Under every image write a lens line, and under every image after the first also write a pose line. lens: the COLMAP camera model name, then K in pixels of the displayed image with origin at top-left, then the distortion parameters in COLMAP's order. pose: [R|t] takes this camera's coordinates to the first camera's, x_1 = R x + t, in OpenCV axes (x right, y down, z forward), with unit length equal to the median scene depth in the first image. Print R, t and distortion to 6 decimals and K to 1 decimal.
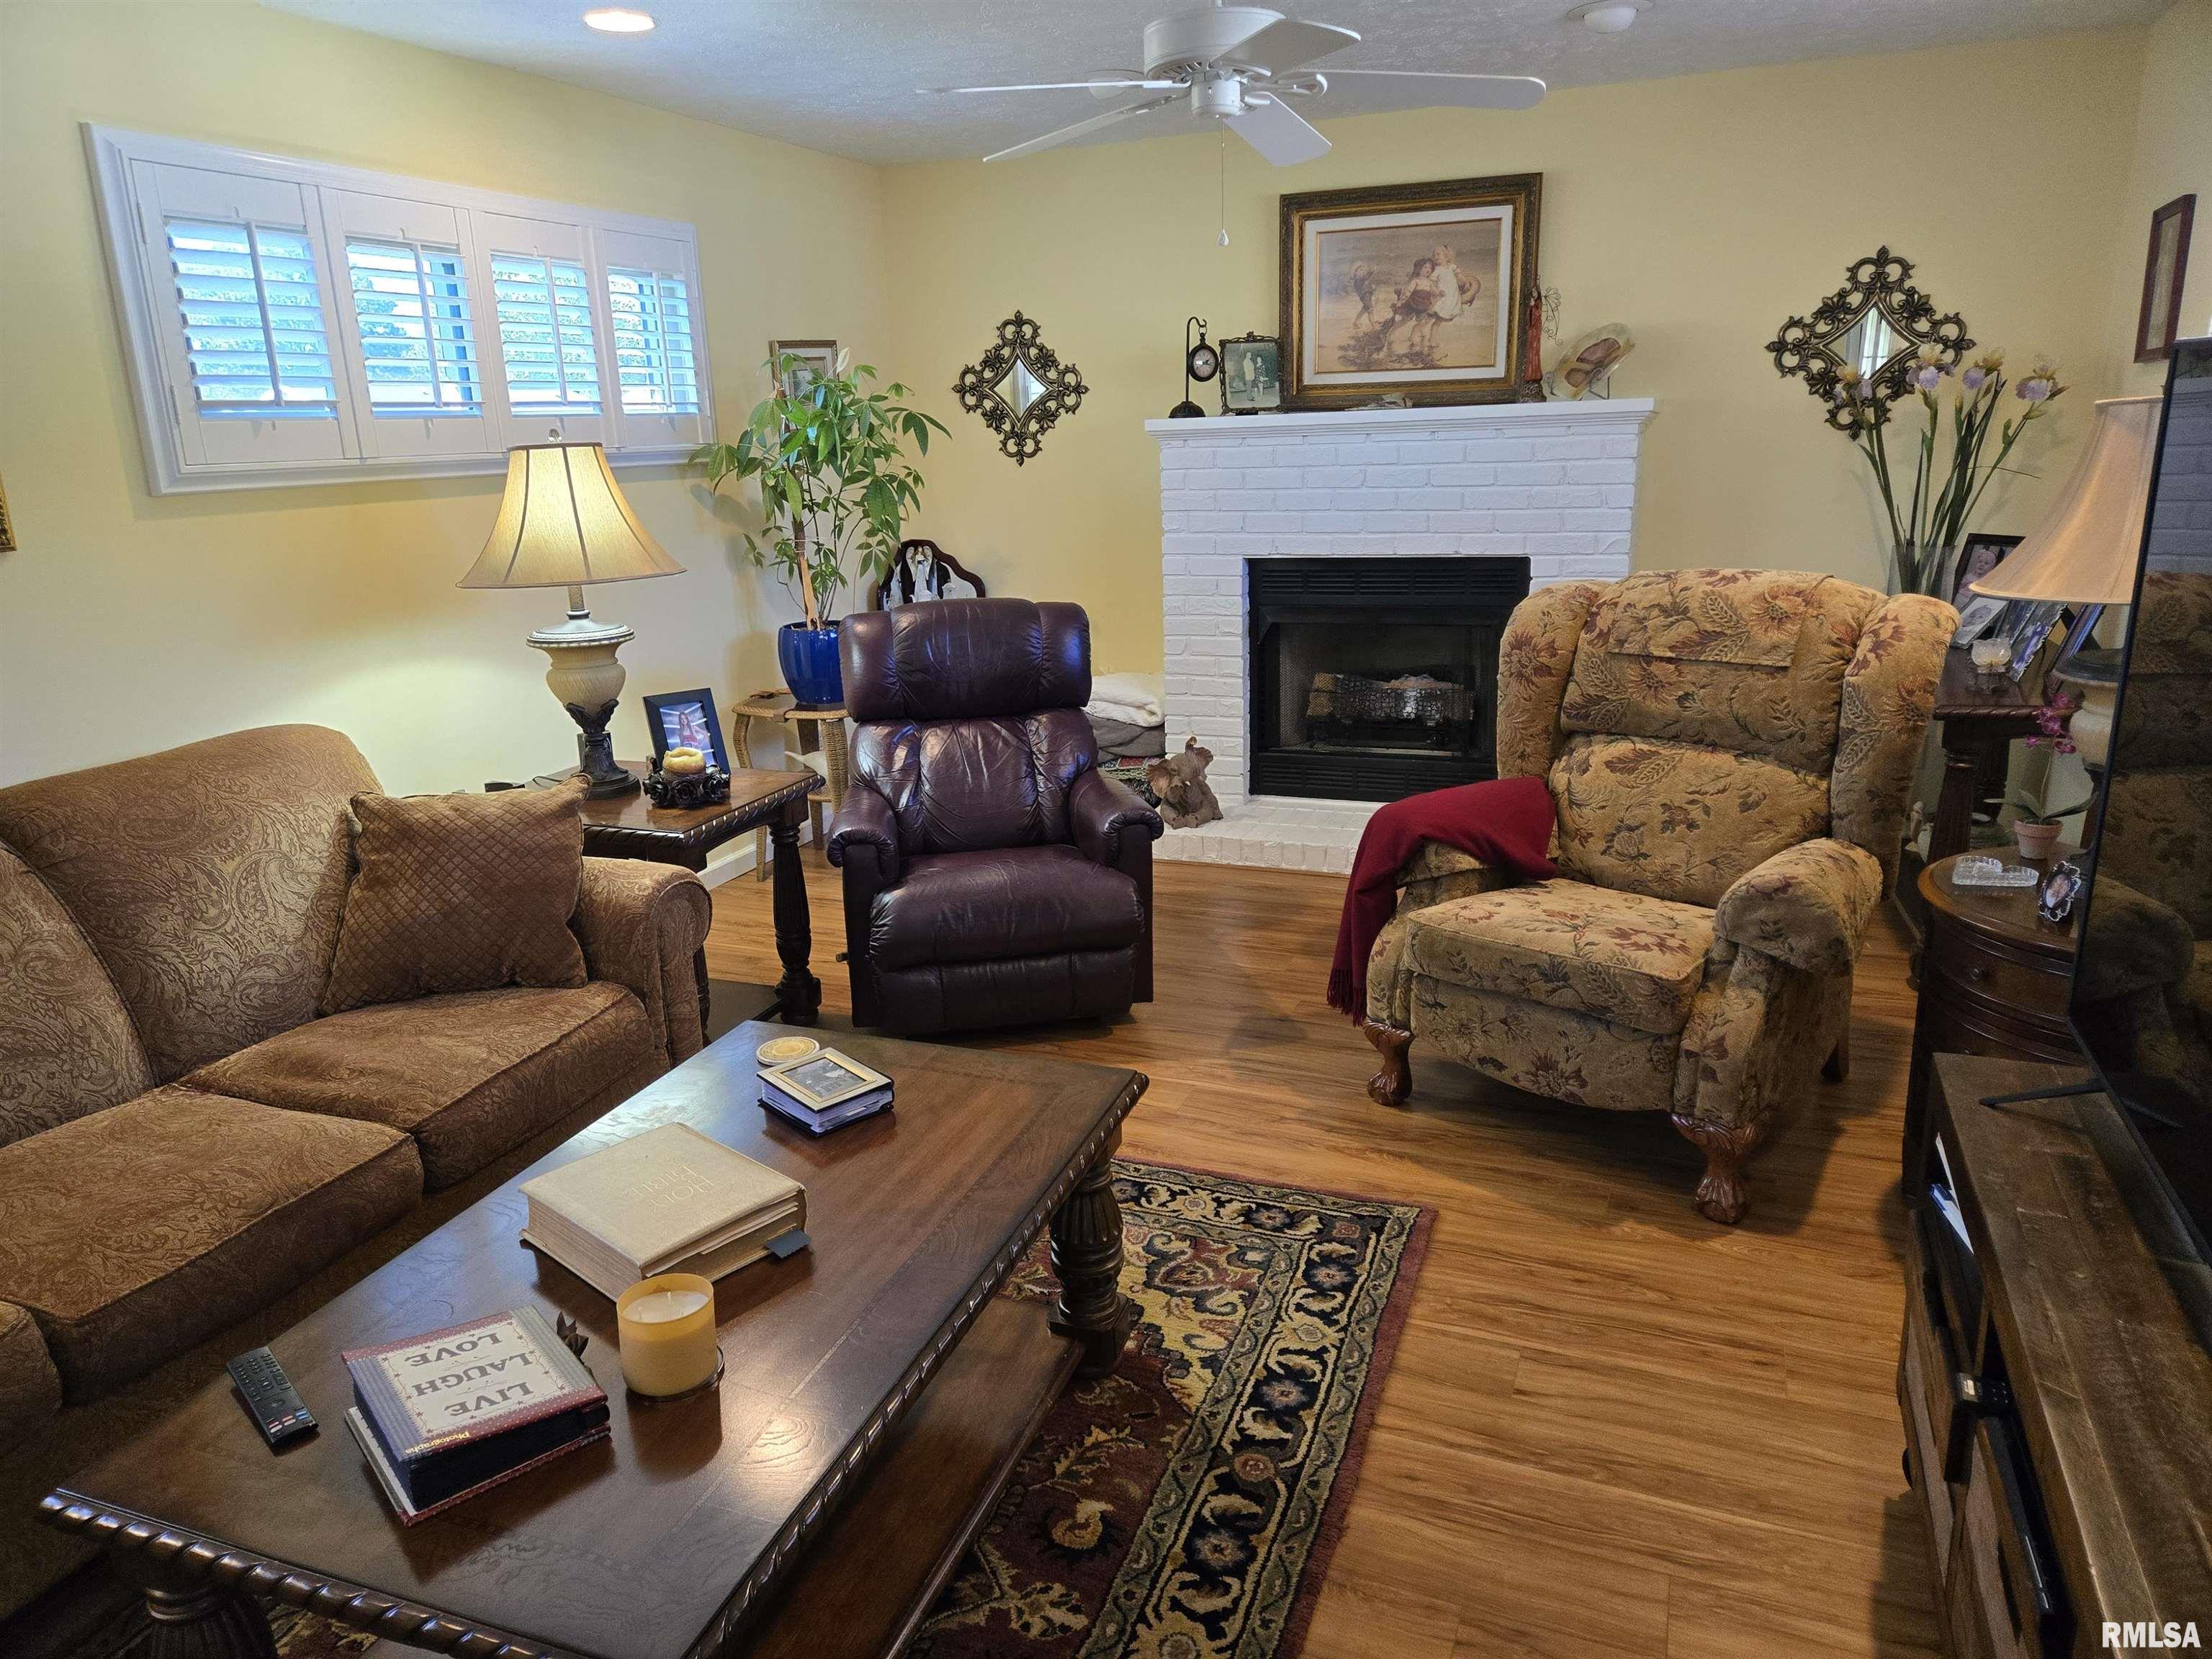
lens RADIAL K [[1466.0, 0, 1077.0], [0, 1466.0, 824.1], [0, 0, 1]] dist [0.074367, -0.065253]
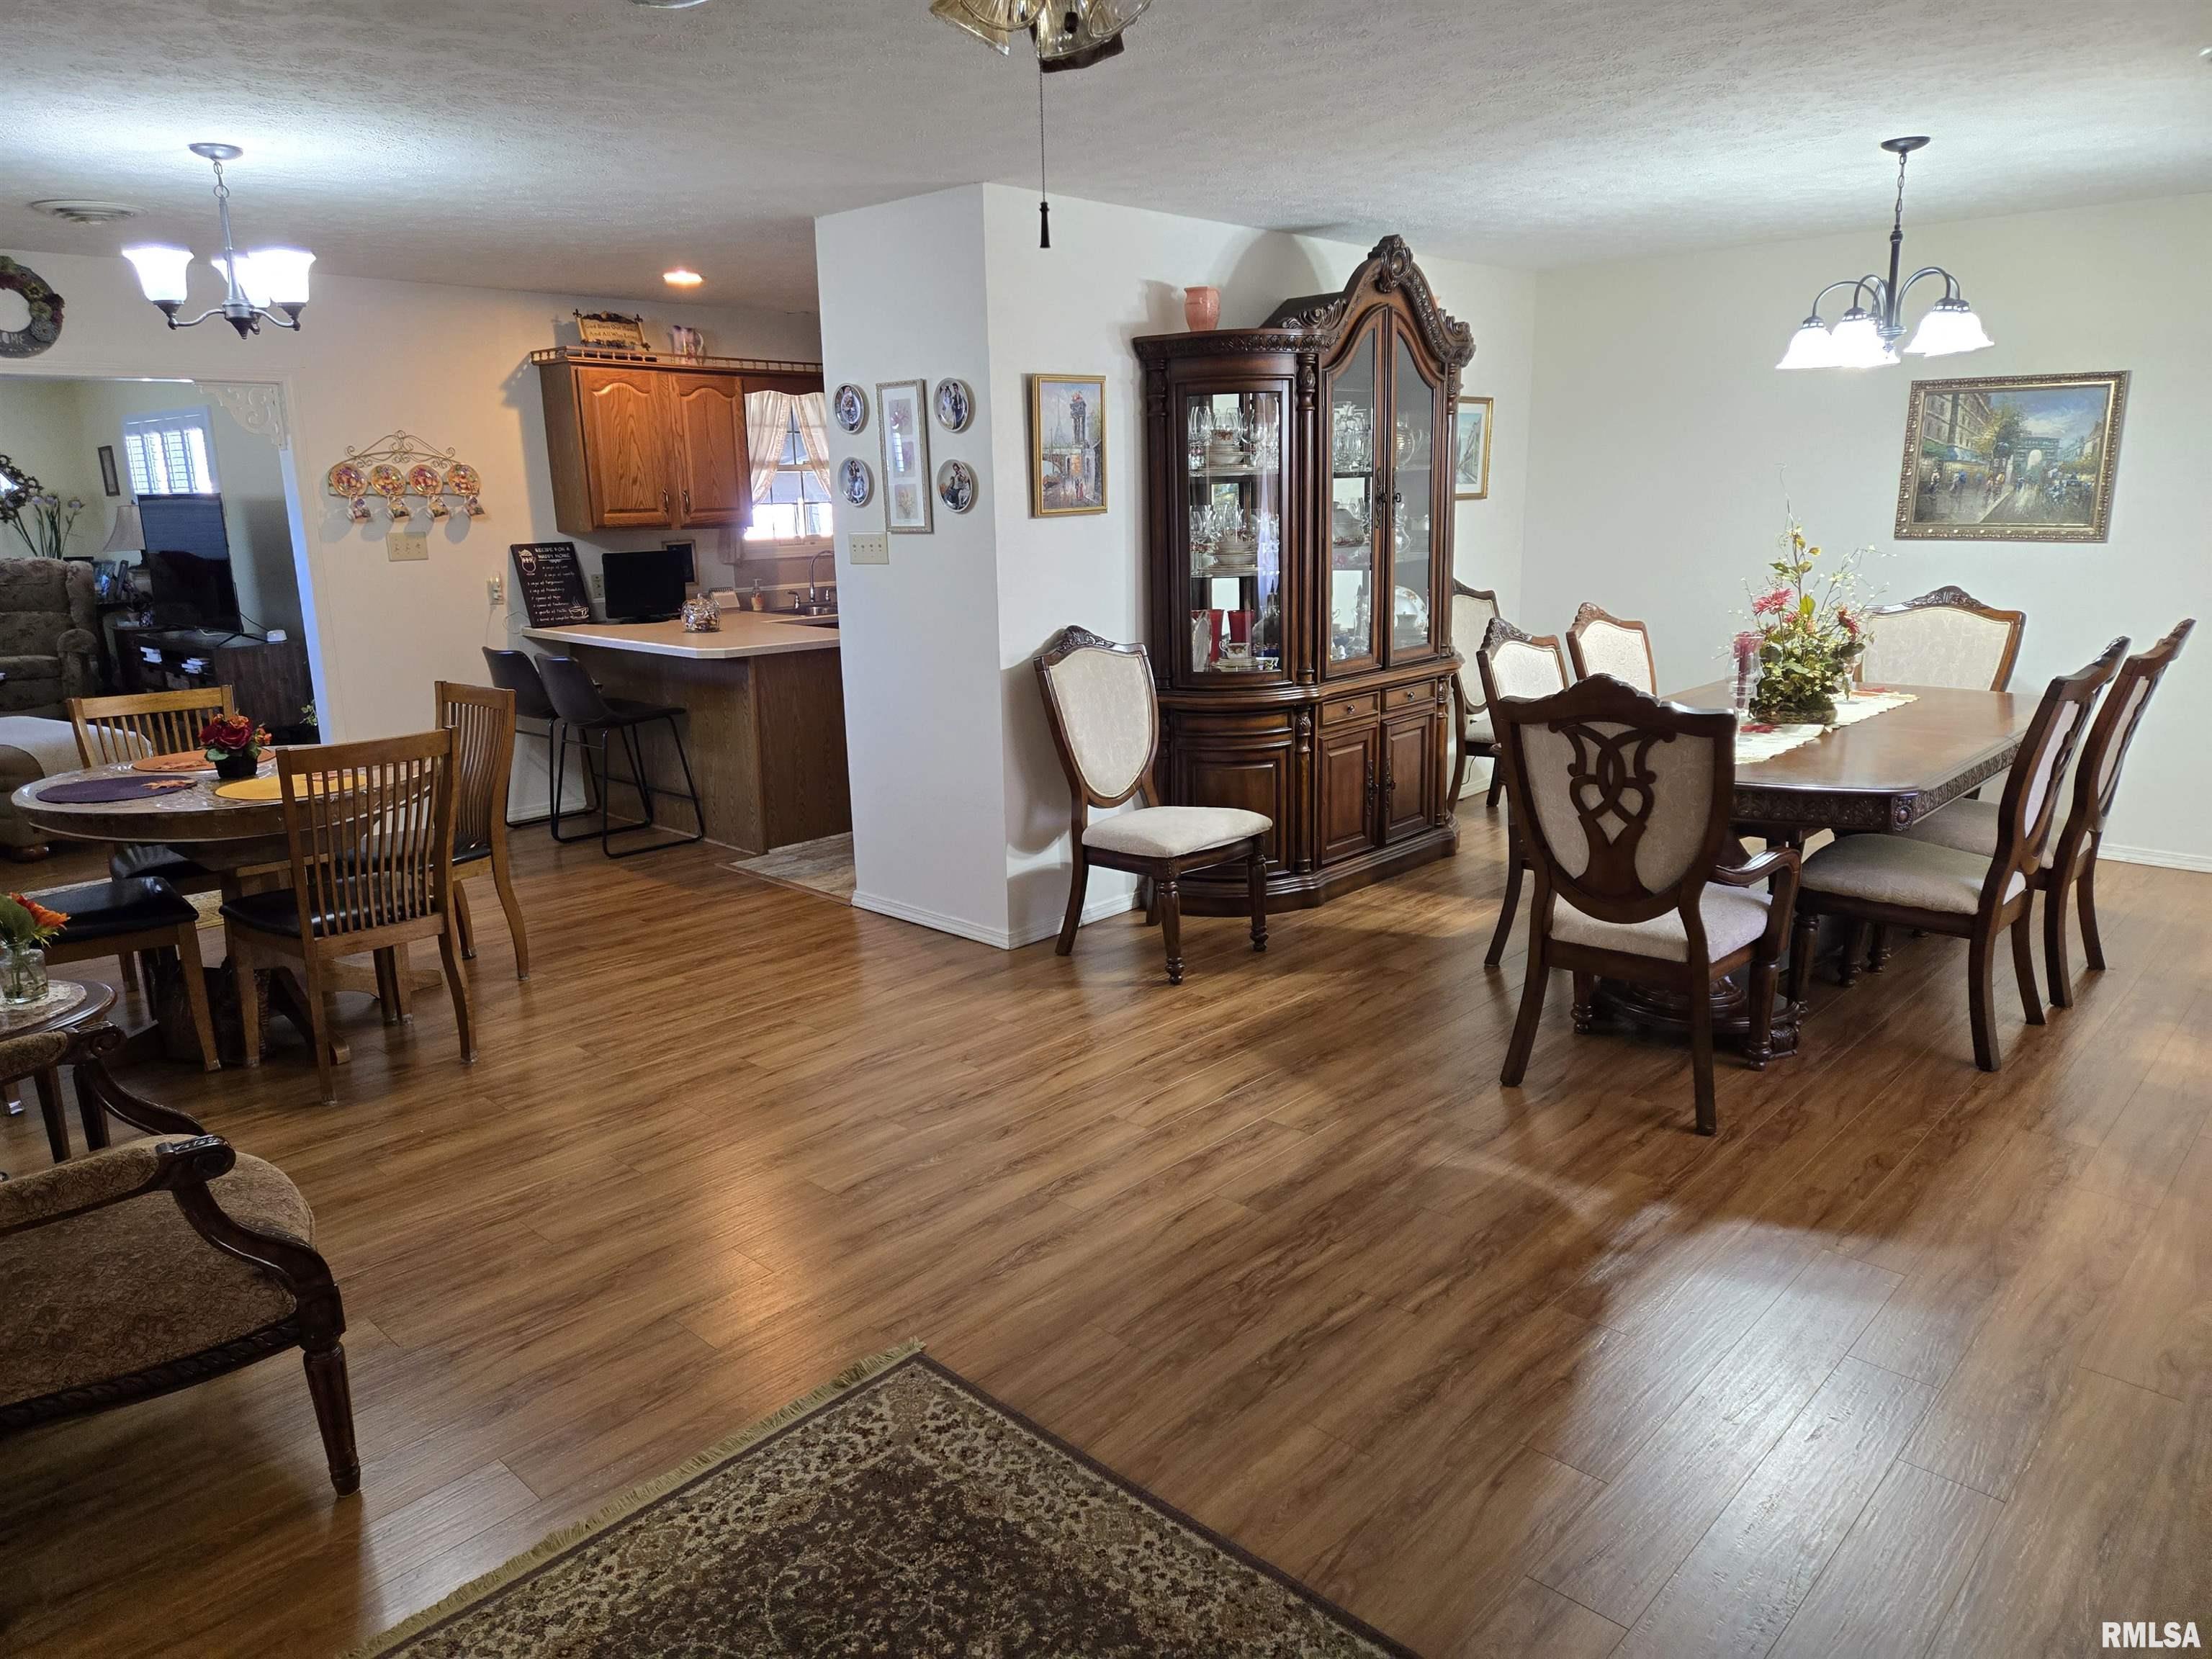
lens RADIAL K [[1473.0, 0, 1087.7], [0, 1473.0, 811.3], [0, 0, 1]] dist [0.081564, -0.074341]
pose [[0.355606, -0.178696, 0.917394, -1.258340], [0.258294, 0.962115, 0.087285, 0.464470], [-0.898236, 0.205919, 0.388290, -1.543346]]
